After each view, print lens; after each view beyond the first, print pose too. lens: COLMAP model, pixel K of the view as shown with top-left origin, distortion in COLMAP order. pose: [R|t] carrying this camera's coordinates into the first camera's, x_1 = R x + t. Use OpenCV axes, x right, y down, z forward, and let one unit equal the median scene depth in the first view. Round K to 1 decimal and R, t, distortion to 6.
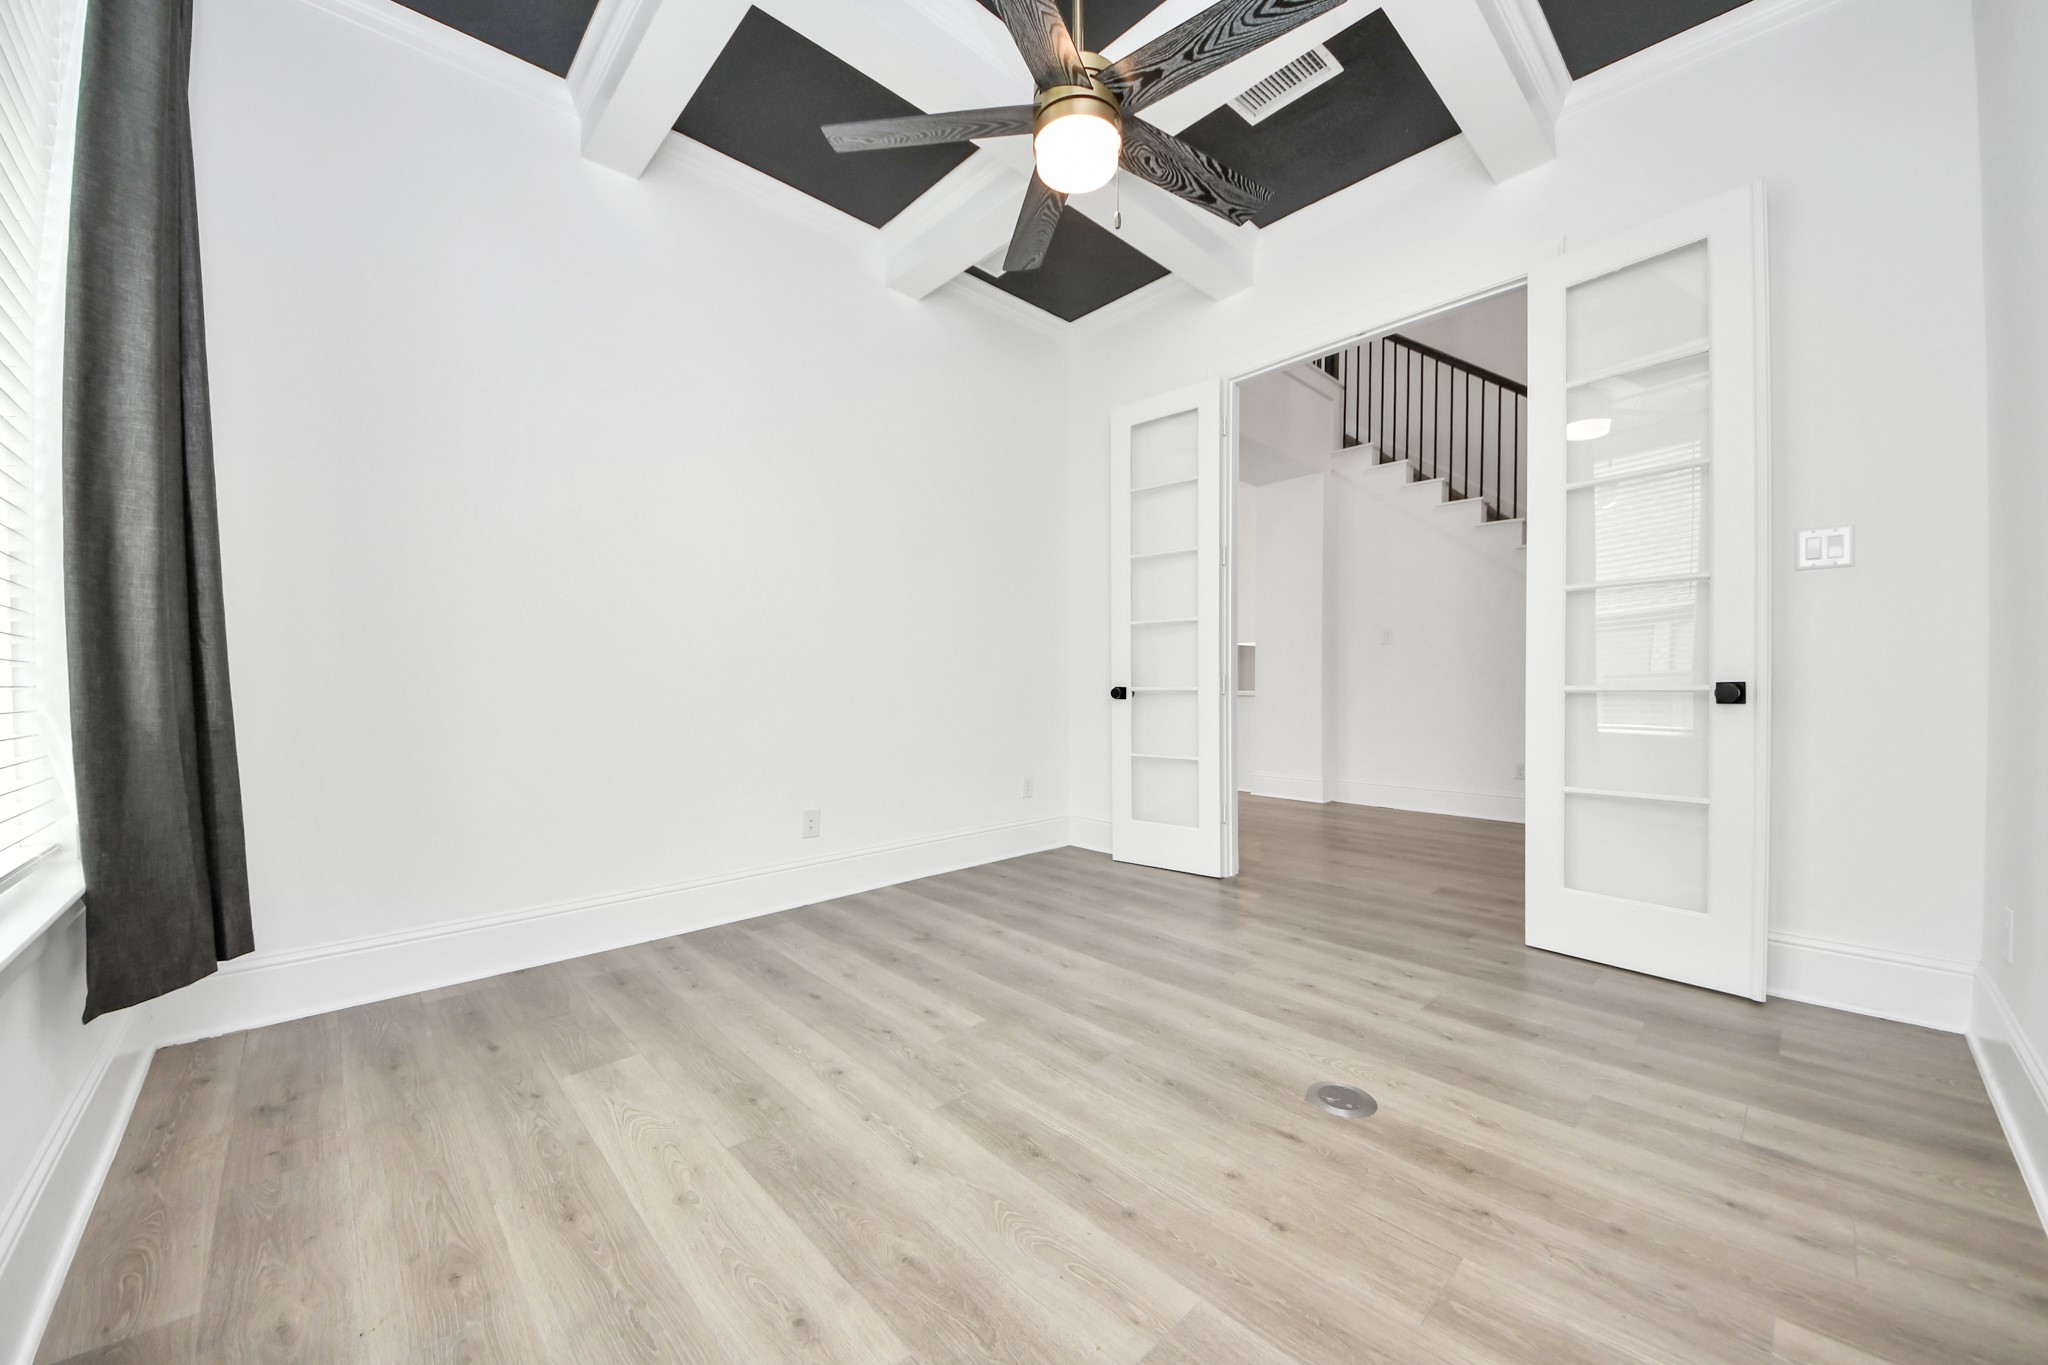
lens RADIAL K [[746.6, 0, 1023.0], [0, 746.6, 679.7], [0, 0, 1]] dist [-0.008172, -0.000491]
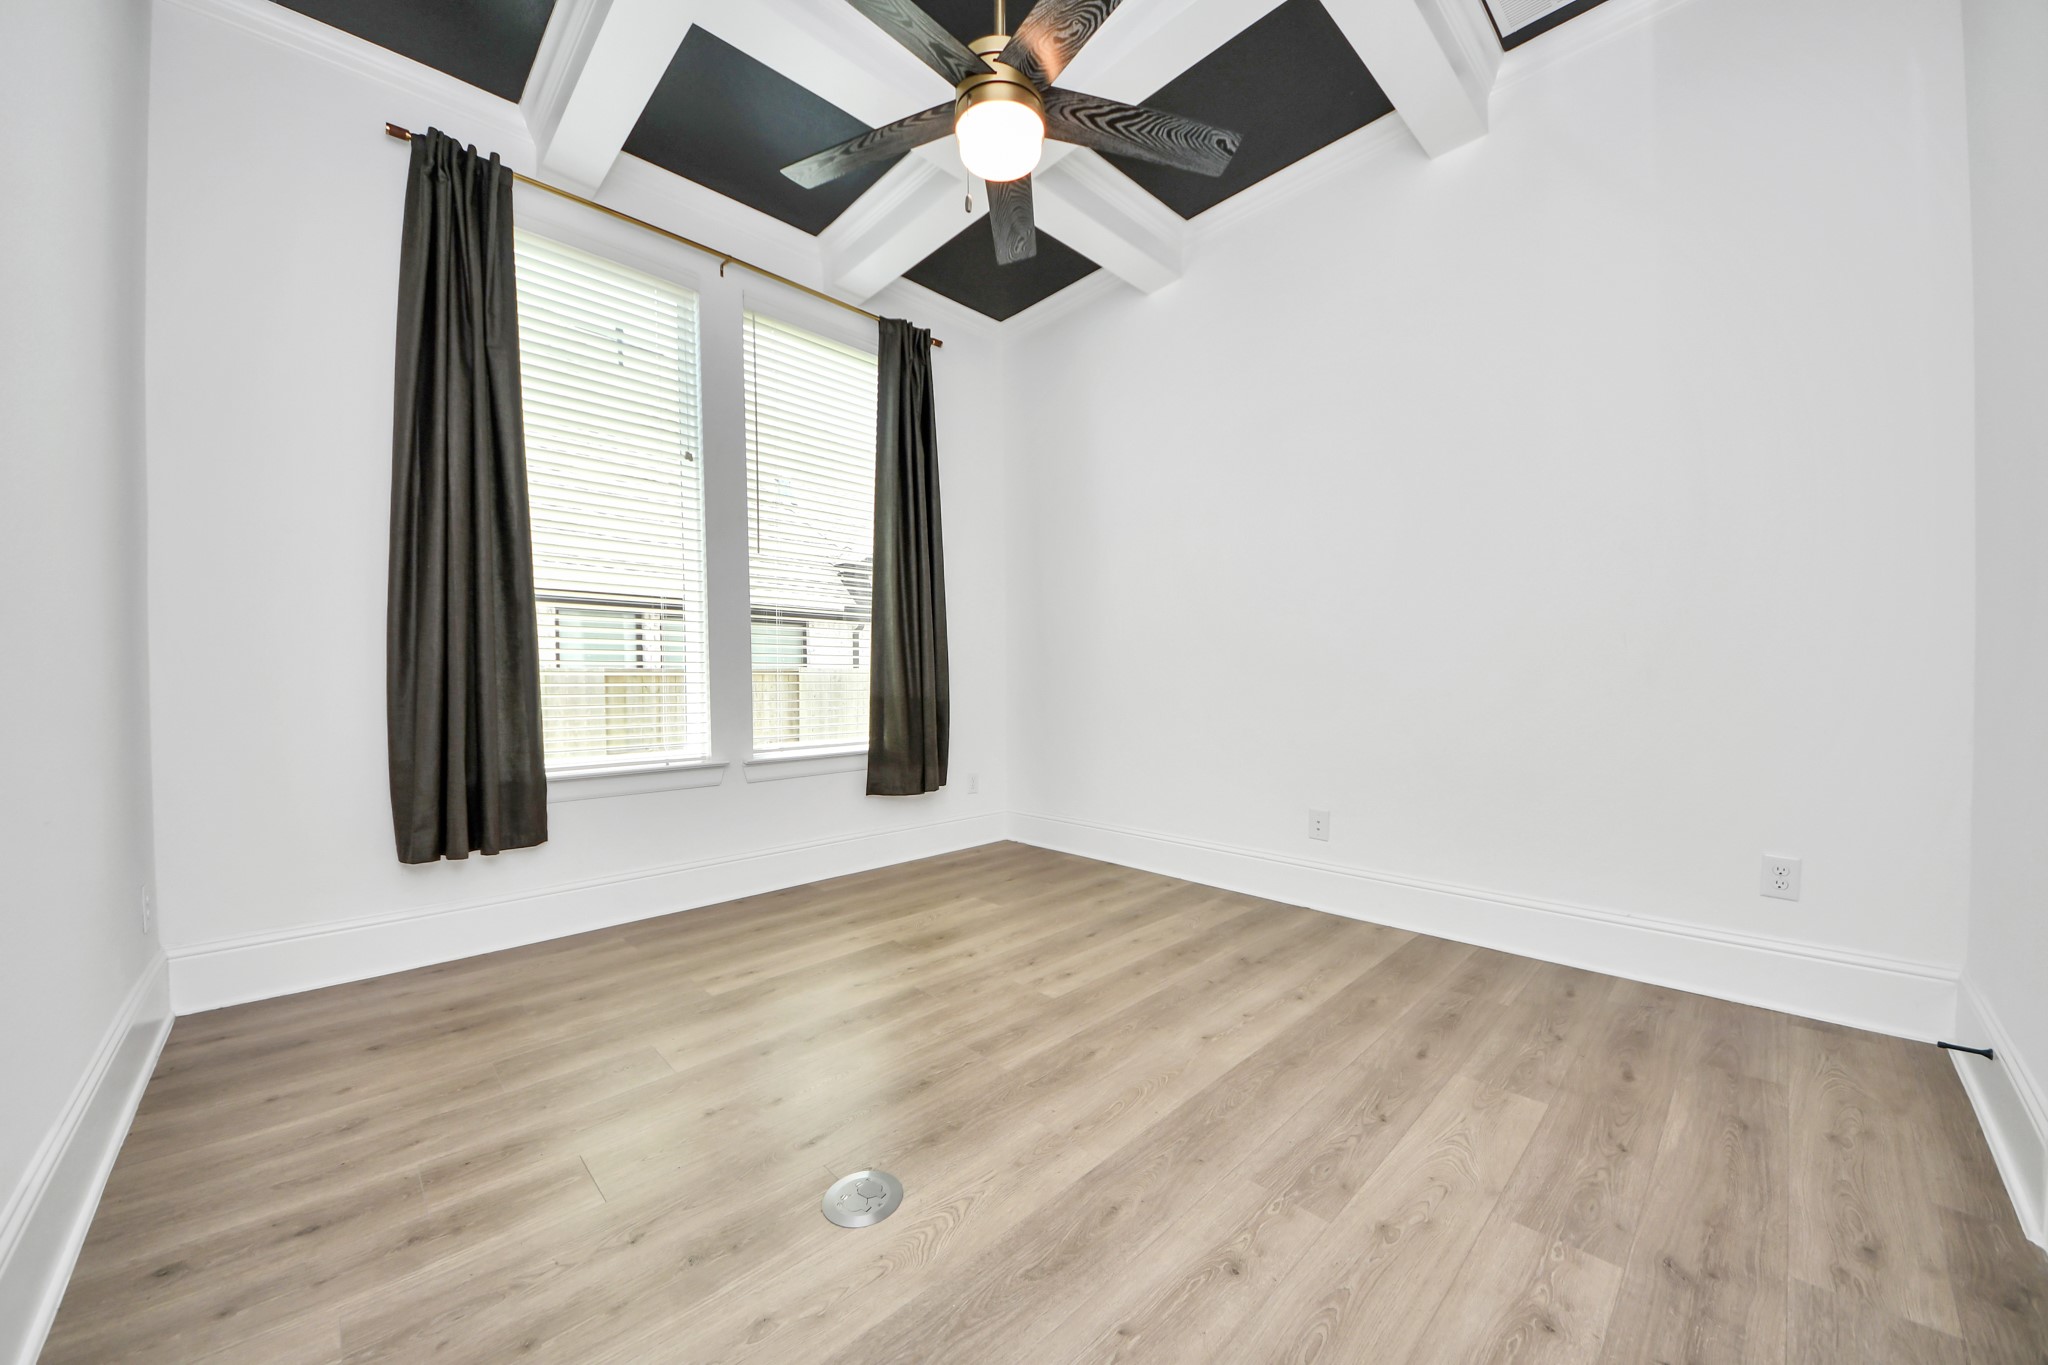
lens RADIAL K [[746.6, 0, 1024.6], [0, 746.6, 690.0], [0, 0, 1]] dist [-0.008172, -0.000491]
pose [[0.018549, 0.031144, -0.999343, 0.842778], [-0.001616, 0.999514, 0.031120, -0.008834], [0.999827, 0.001037, 0.018590, 0.800536]]
